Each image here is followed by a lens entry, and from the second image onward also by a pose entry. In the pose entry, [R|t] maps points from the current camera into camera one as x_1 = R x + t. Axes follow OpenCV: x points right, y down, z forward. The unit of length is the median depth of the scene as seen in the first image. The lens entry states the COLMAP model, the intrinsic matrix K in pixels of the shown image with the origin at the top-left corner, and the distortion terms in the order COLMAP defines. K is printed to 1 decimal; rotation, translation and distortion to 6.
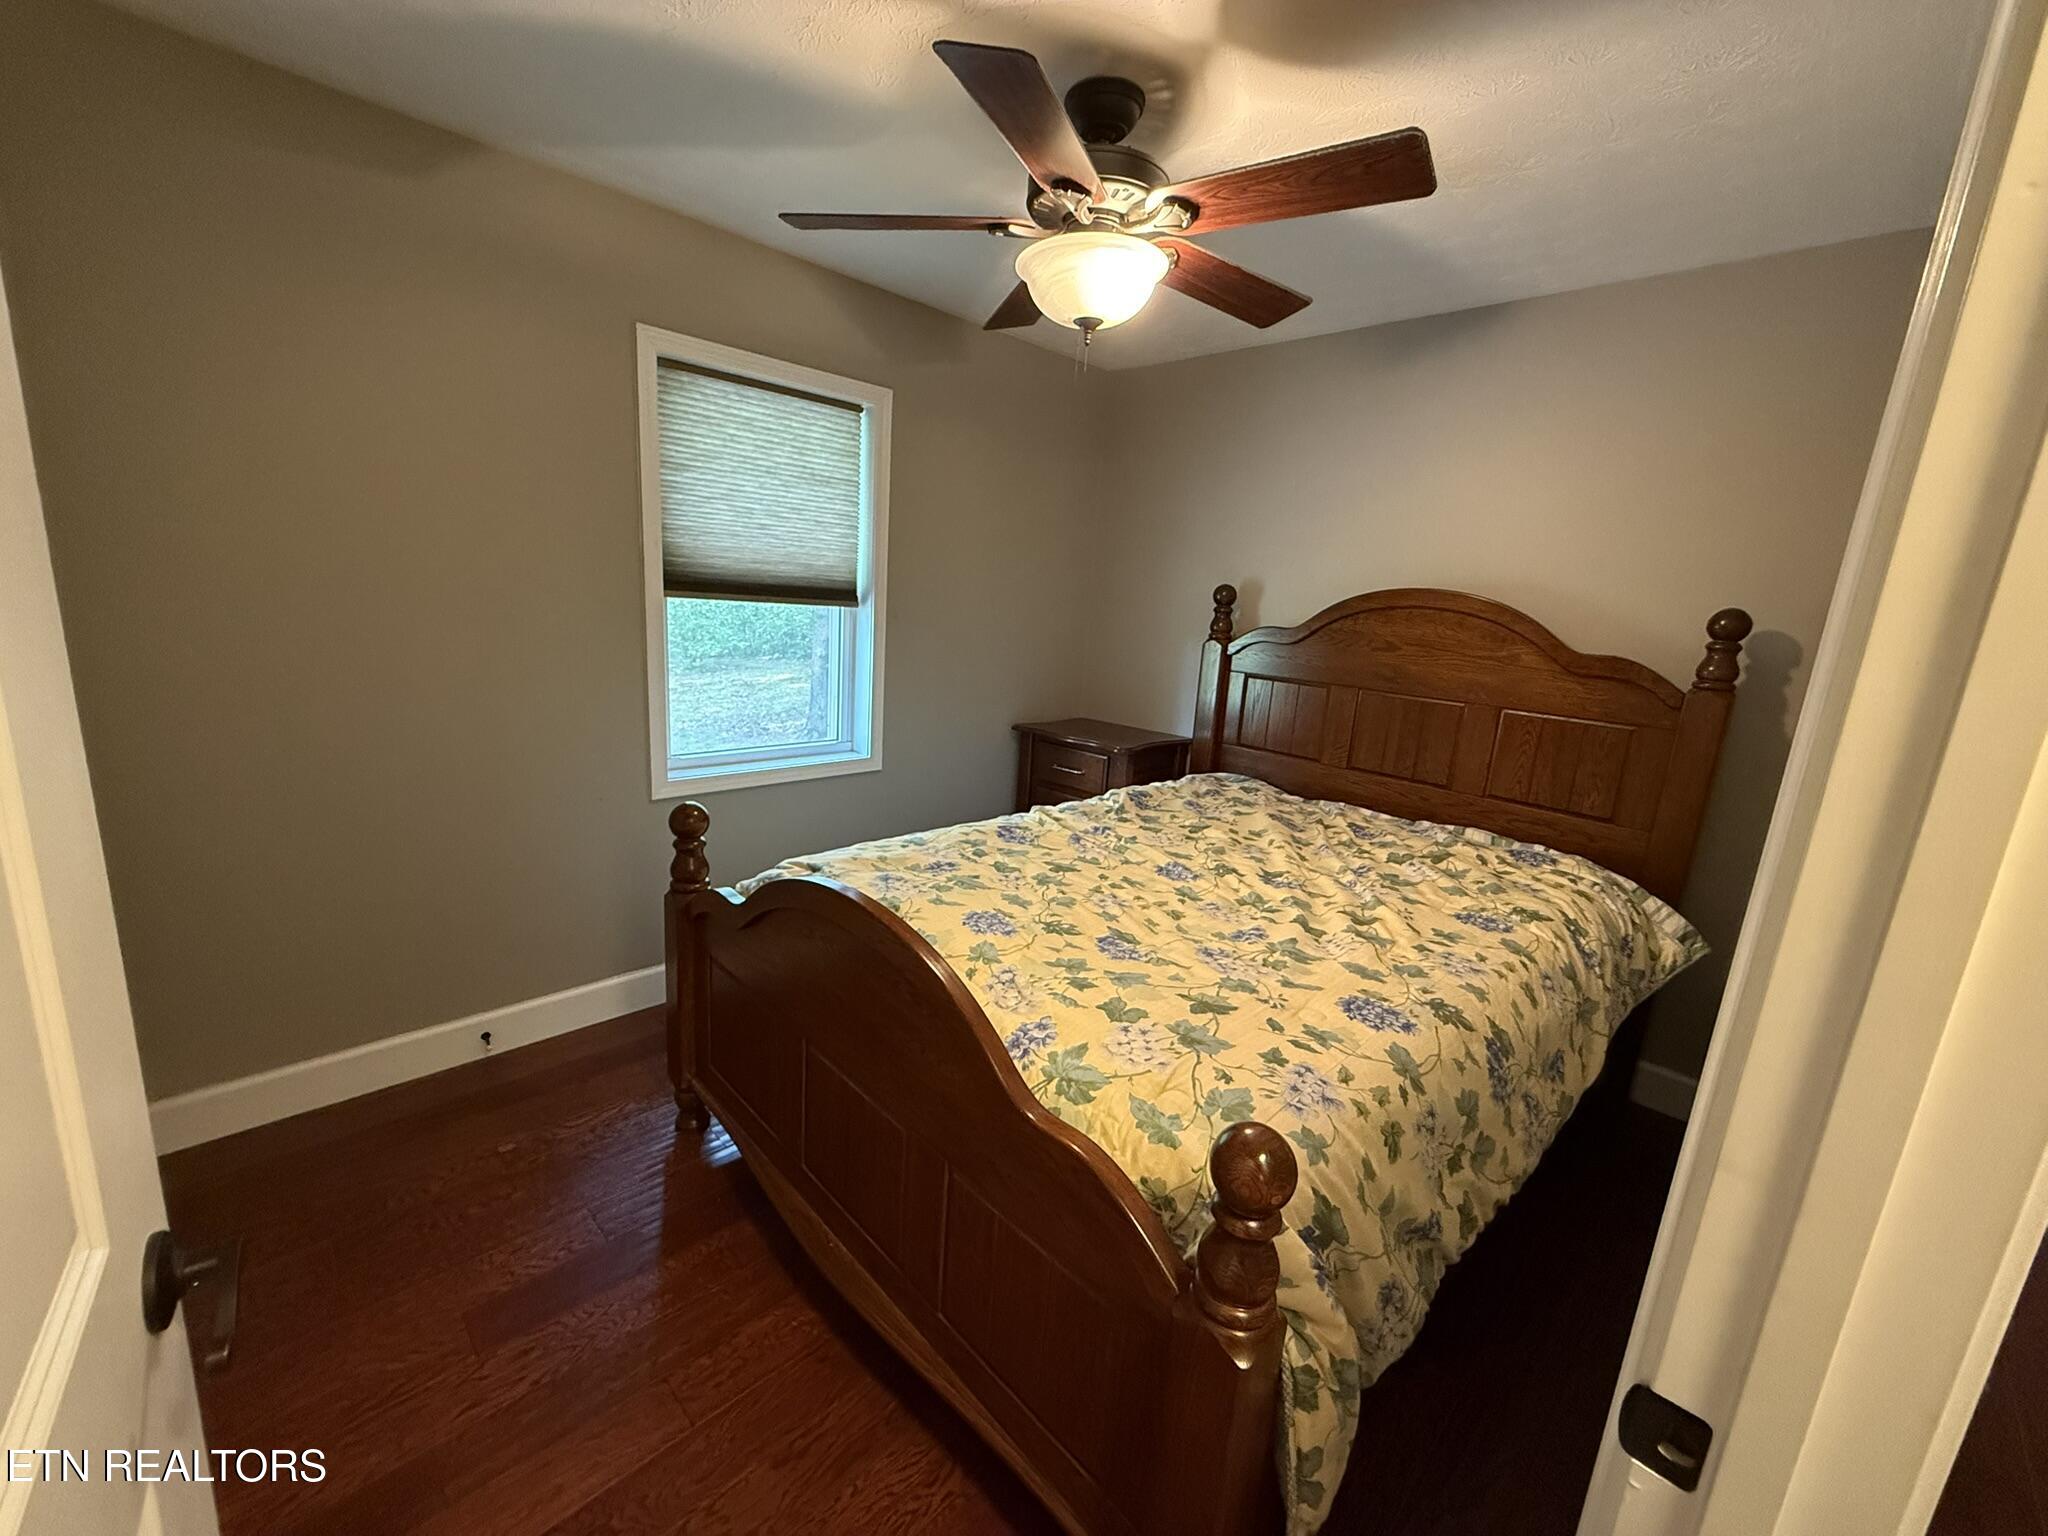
lens RADIAL K [[807.8, 0, 1020.8], [0, 807.8, 765.2], [0, 0, 1]] dist [-0.002270, -0.000047]
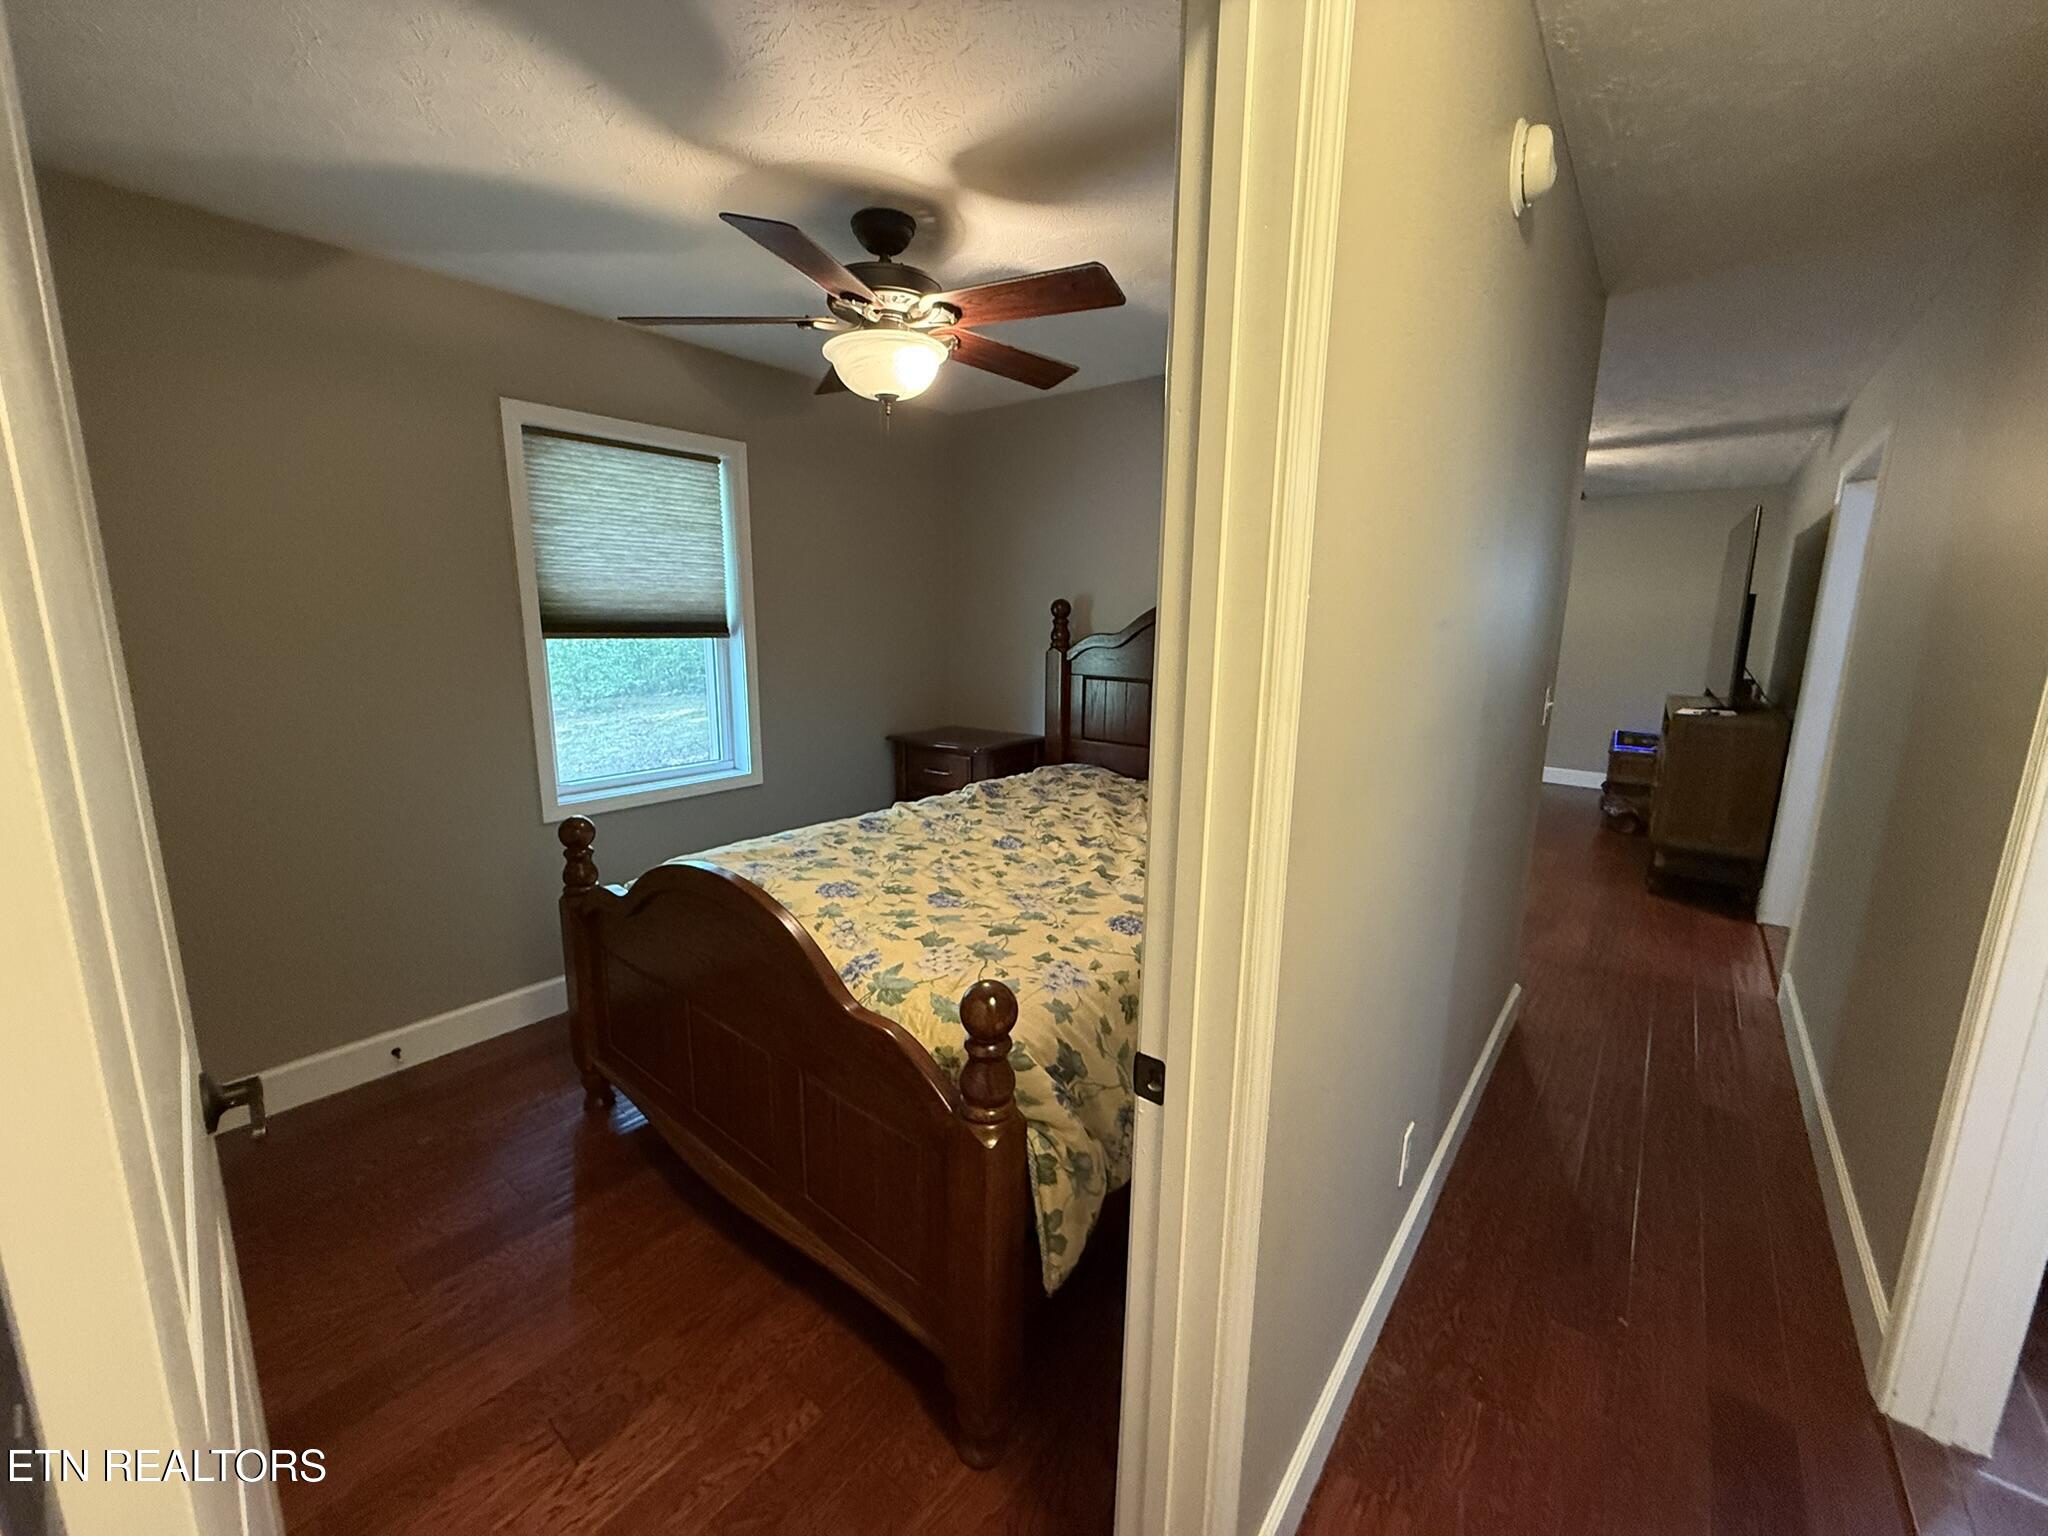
lens RADIAL K [[807.8, 0, 1022.2], [0, 807.8, 766.1], [0, 0, 1]] dist [-0.002270, -0.000047]
pose [[0.991965, -0.074742, 0.102078, 0.106933], [0.076751, 0.996924, -0.015894, 0.042305], [-0.100576, 0.023601, 0.994649, -0.205800]]
